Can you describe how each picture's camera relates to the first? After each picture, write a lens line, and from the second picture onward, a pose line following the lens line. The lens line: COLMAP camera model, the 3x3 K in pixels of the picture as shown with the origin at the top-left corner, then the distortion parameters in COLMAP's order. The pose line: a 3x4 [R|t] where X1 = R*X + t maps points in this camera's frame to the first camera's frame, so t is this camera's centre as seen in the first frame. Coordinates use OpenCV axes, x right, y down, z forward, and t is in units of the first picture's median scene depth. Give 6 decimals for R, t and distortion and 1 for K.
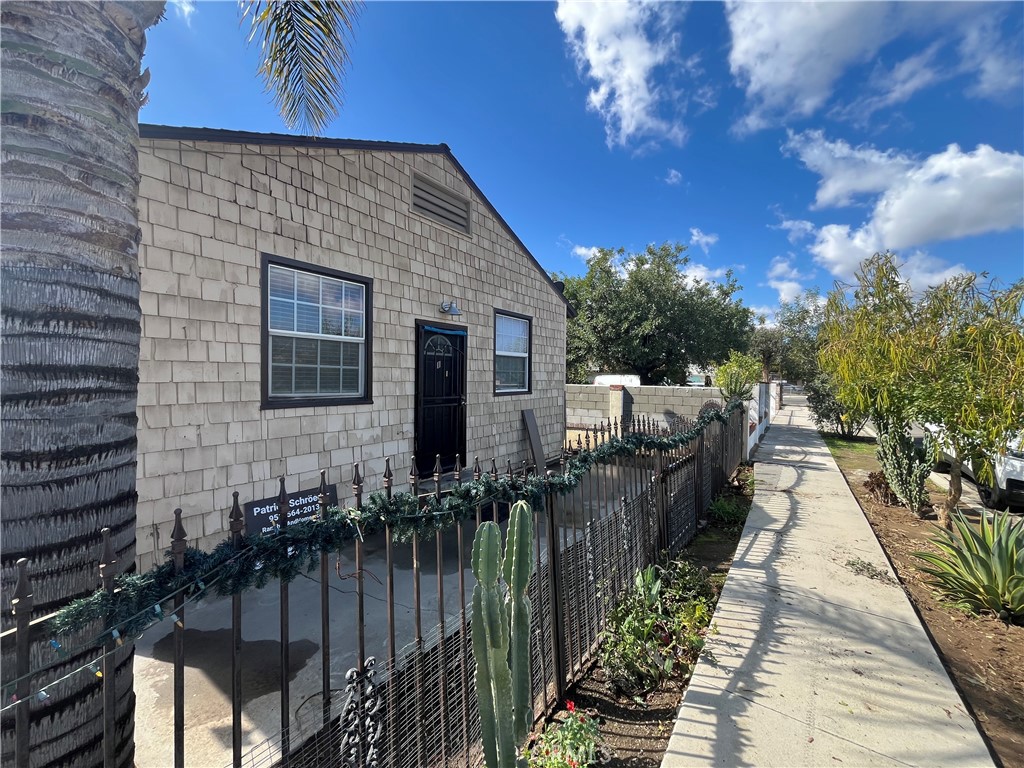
lens RADIAL K [[414.6, 0, 513.1], [0, 414.6, 382.5], [0, 0, 1]] dist [-0.002703, -0.000314]
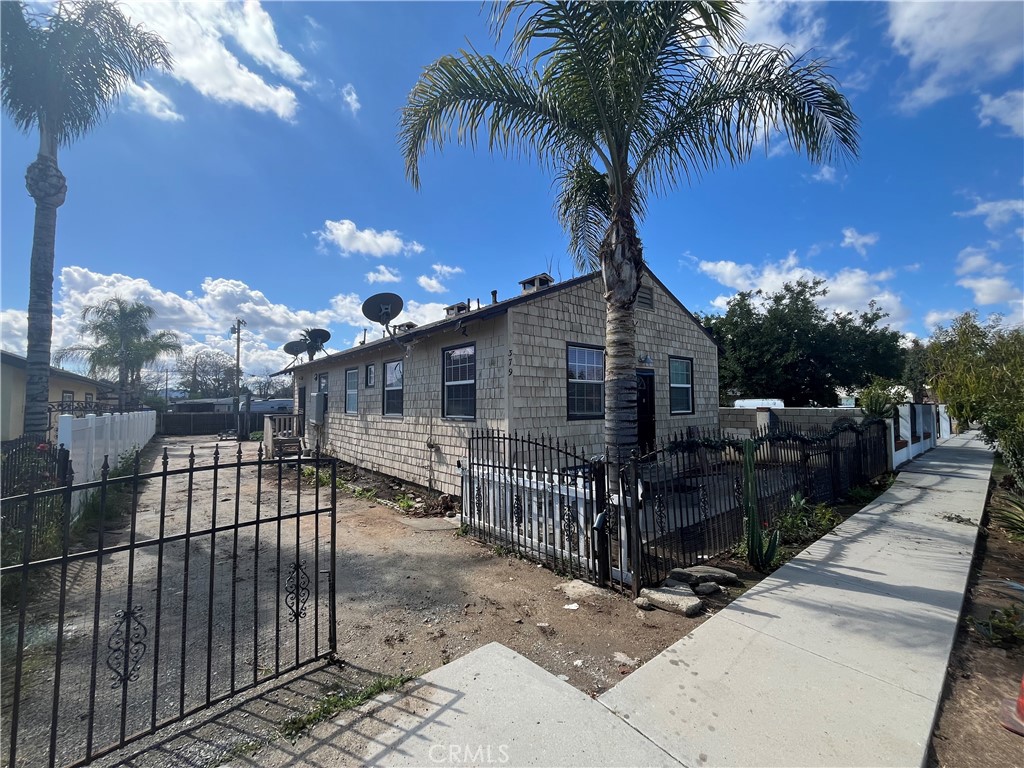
lens RADIAL K [[416.0, 0, 512.0], [0, 416.0, 384.0], [0, 0, 1]] dist [-0.001379, -0.000119]
pose [[0.960763, -0.028620, -0.275891, -0.219799], [0.011781, 0.997975, -0.062502, 0.009309], [0.277121, 0.056800, 0.959155, -0.696369]]
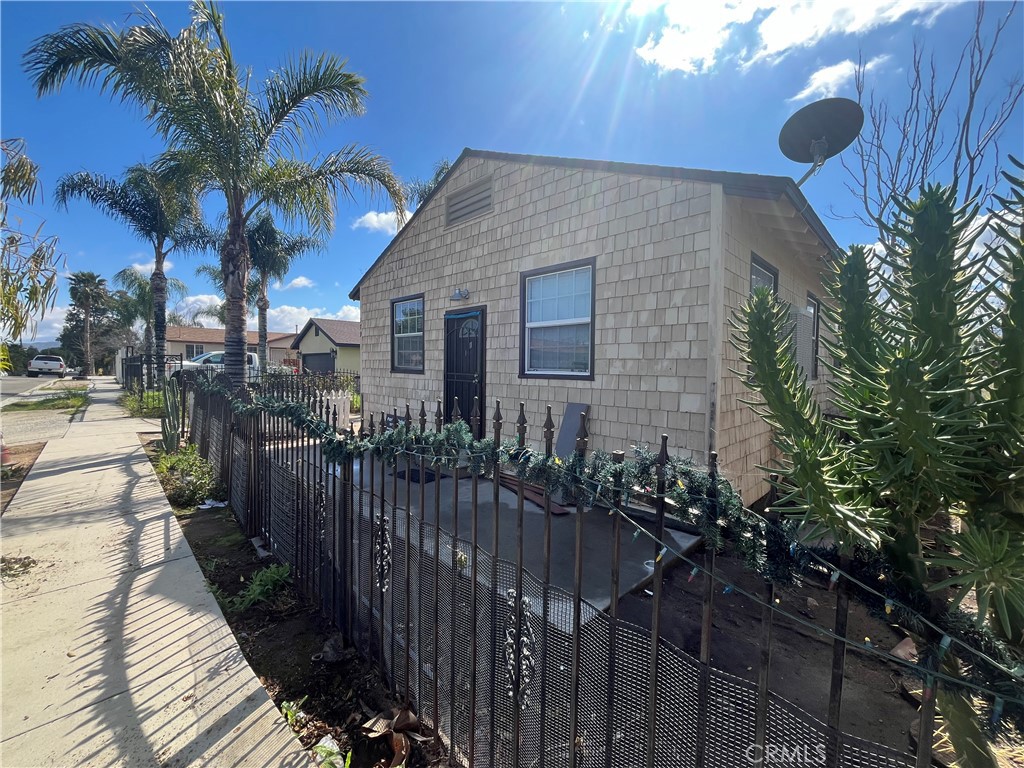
lens RADIAL K [[416.0, 0, 512.0], [0, 416.0, 384.0], [0, 0, 1]] dist [-0.001379, -0.000119]
pose [[-0.194312, 0.028426, -0.980528, 0.994158], [-0.029928, 0.998943, 0.034890, 0.021156], [0.980483, 0.036124, -0.193256, 1.452179]]
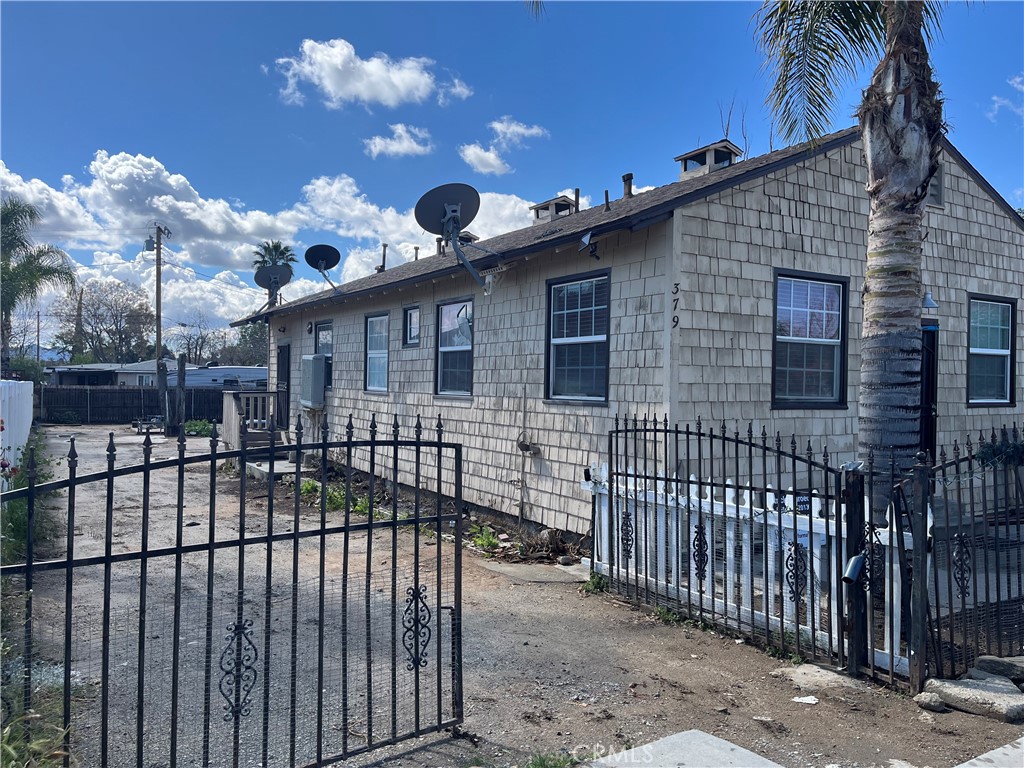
lens RADIAL K [[776.4, 0, 519.4], [0, 776.4, 387.2], [0, 0, 1]] dist [0.091621, -0.121468]
pose [[0.914077, 0.007209, -0.405476, -0.266348], [-0.012284, 0.999875, -0.009916, 0.025565], [0.405354, 0.014045, 0.914052, -0.845629]]
